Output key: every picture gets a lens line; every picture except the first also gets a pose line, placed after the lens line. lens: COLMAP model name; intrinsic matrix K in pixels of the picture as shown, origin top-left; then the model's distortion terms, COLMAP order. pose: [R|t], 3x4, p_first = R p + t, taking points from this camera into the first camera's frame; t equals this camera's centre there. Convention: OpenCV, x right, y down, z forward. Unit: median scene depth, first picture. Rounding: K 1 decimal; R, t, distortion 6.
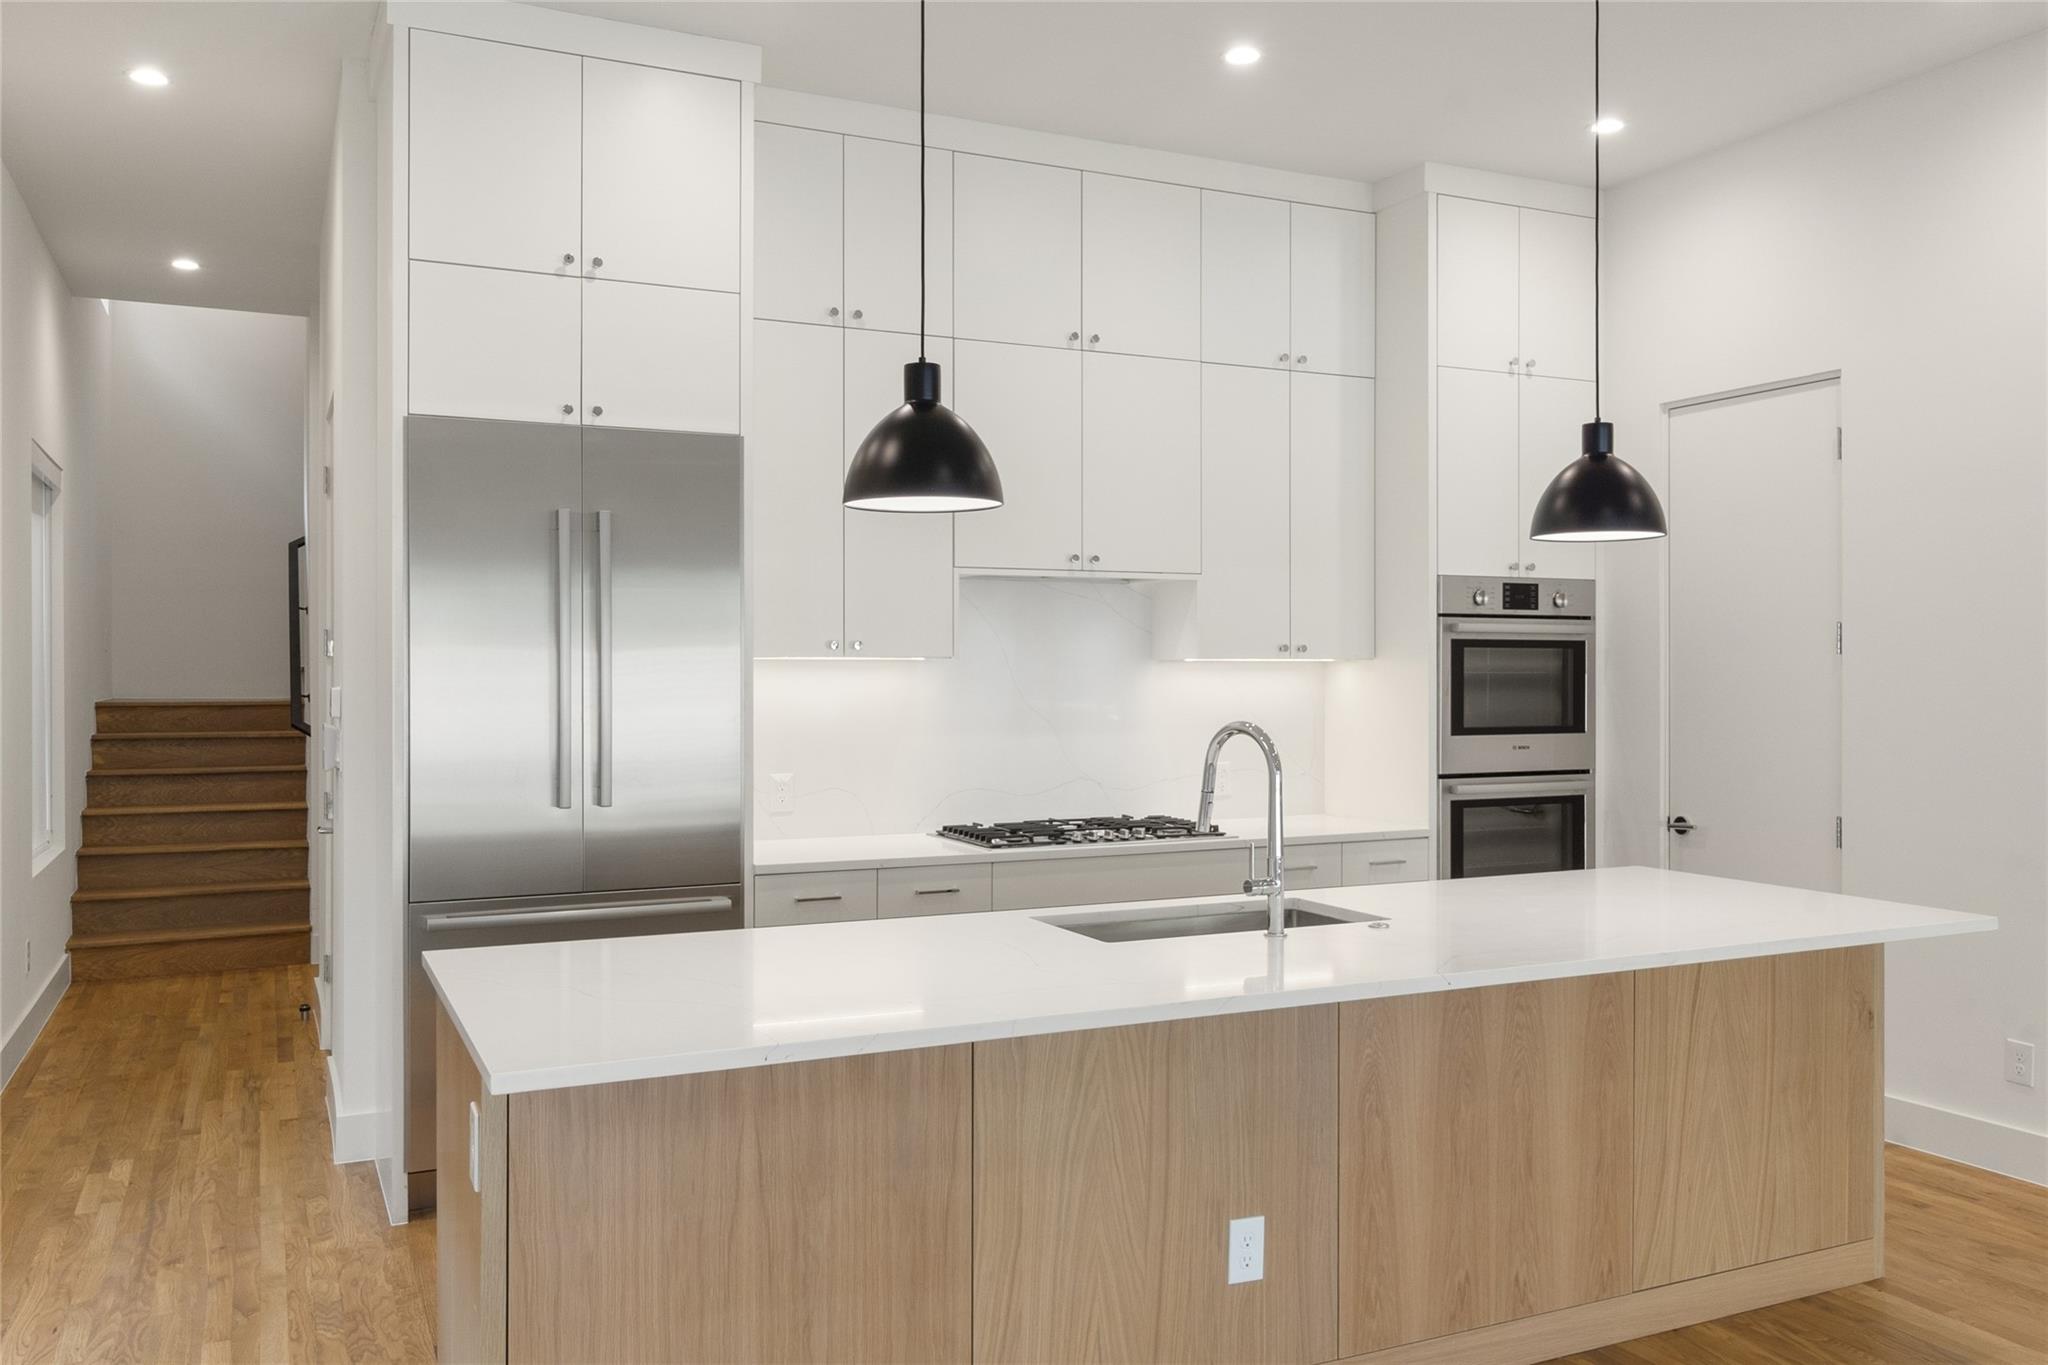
lens RADIAL K [[1643.0, 0, 1024.0], [0, 1643.0, 682.5], [0, 0, 1]] dist [0.001403, 0.000370]
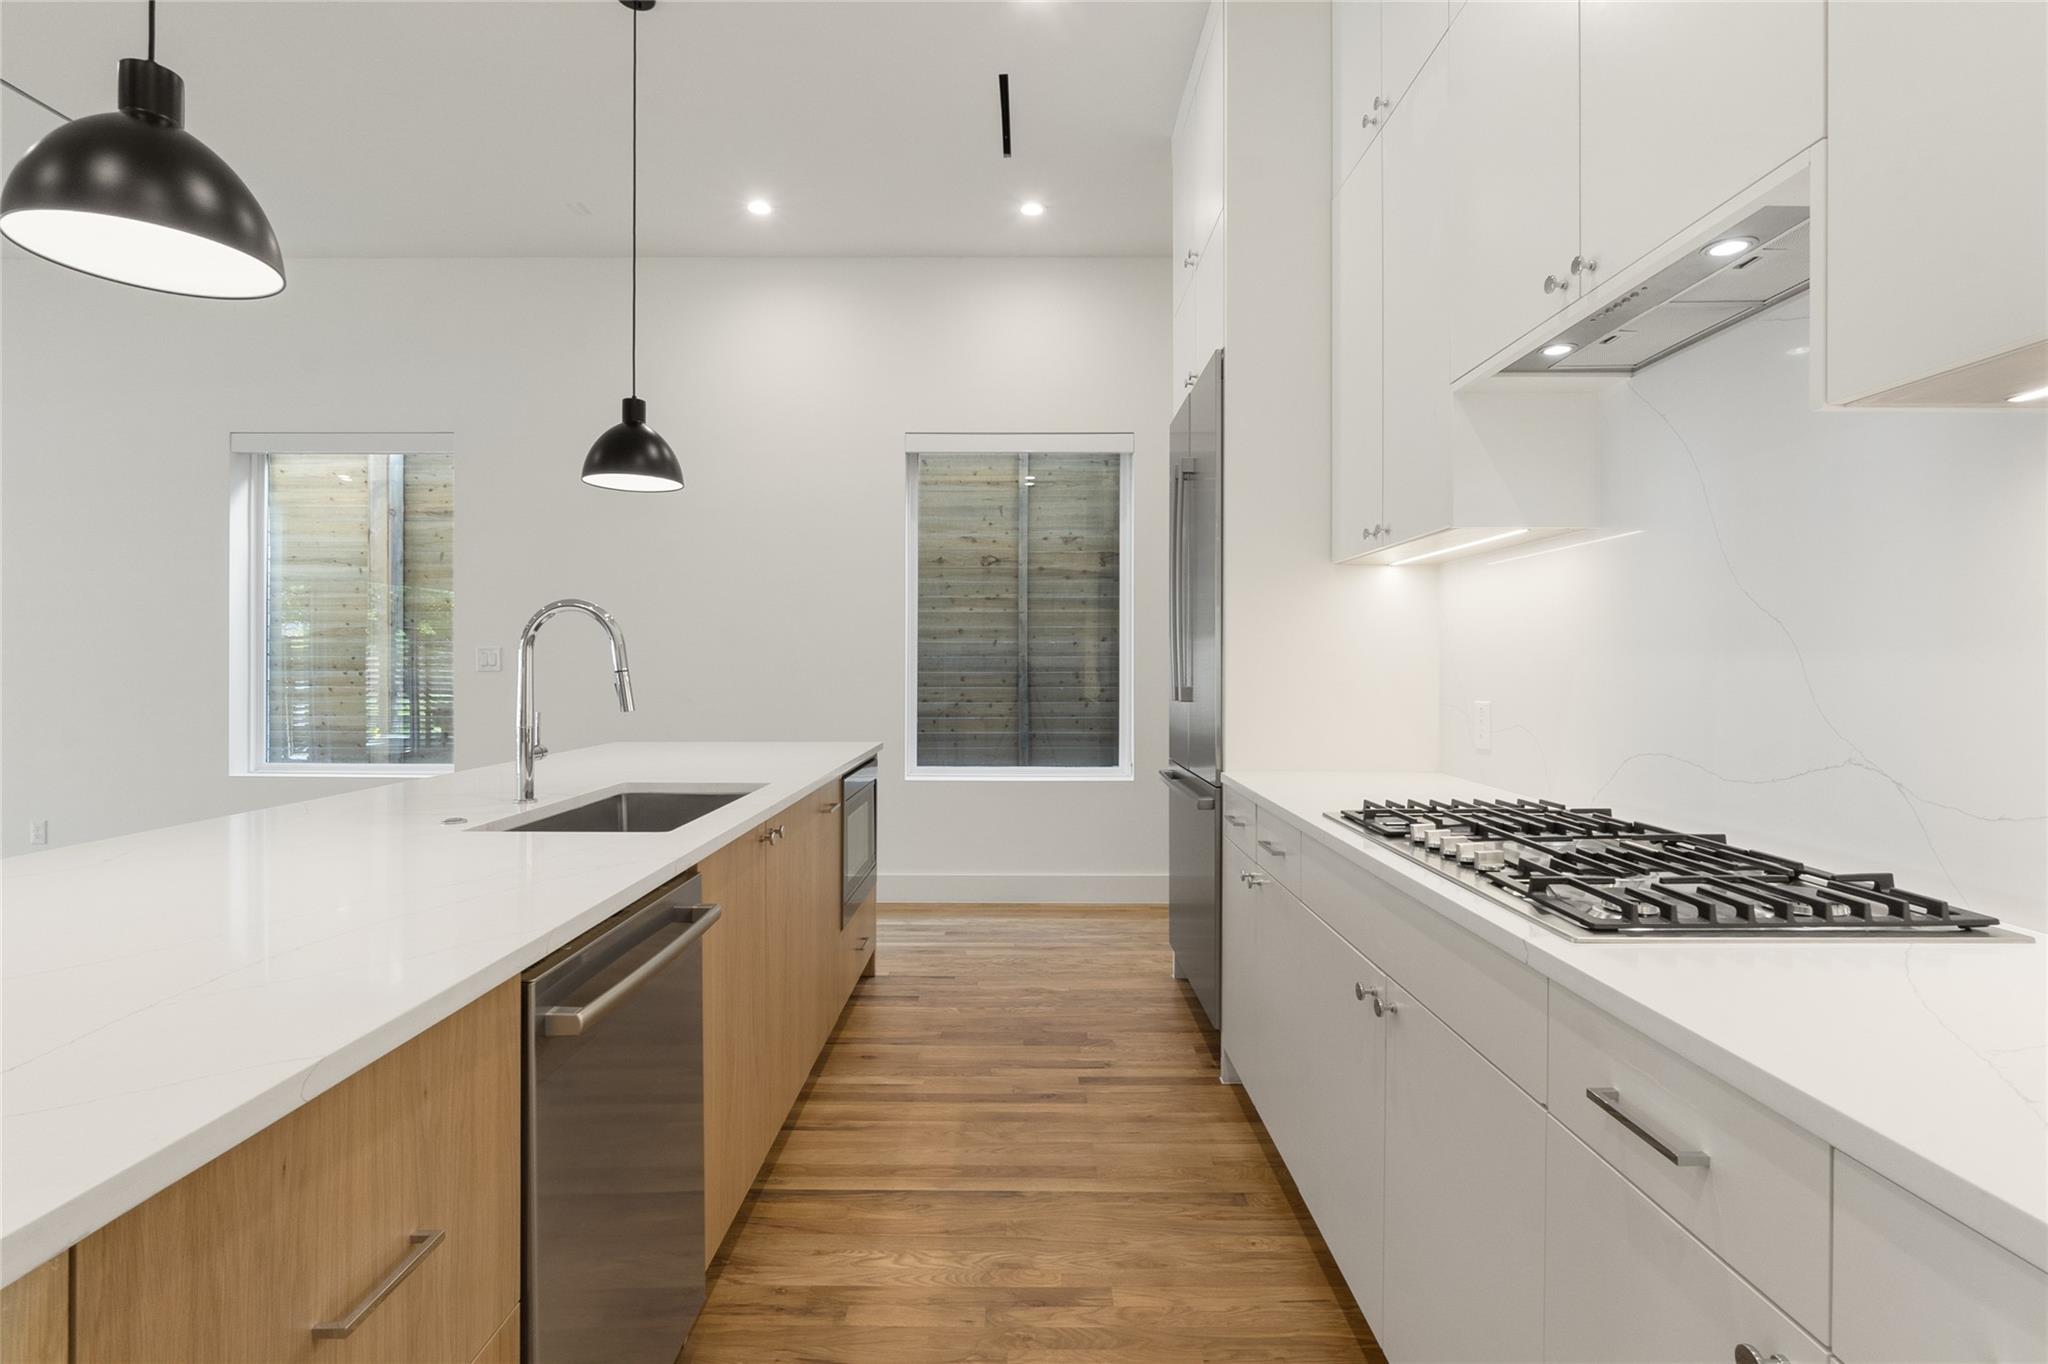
lens RADIAL K [[942.3, 0, 1024.0], [0, 942.3, 682.0], [0, 0, 1]] dist [0.000312, 0.000041]
pose [[-0.424876, 0.004462, -0.905240, 0.593378], [-0.006825, 0.999944, 0.008132, 0.077481], [0.905226, 0.009633, -0.424822, 1.640093]]
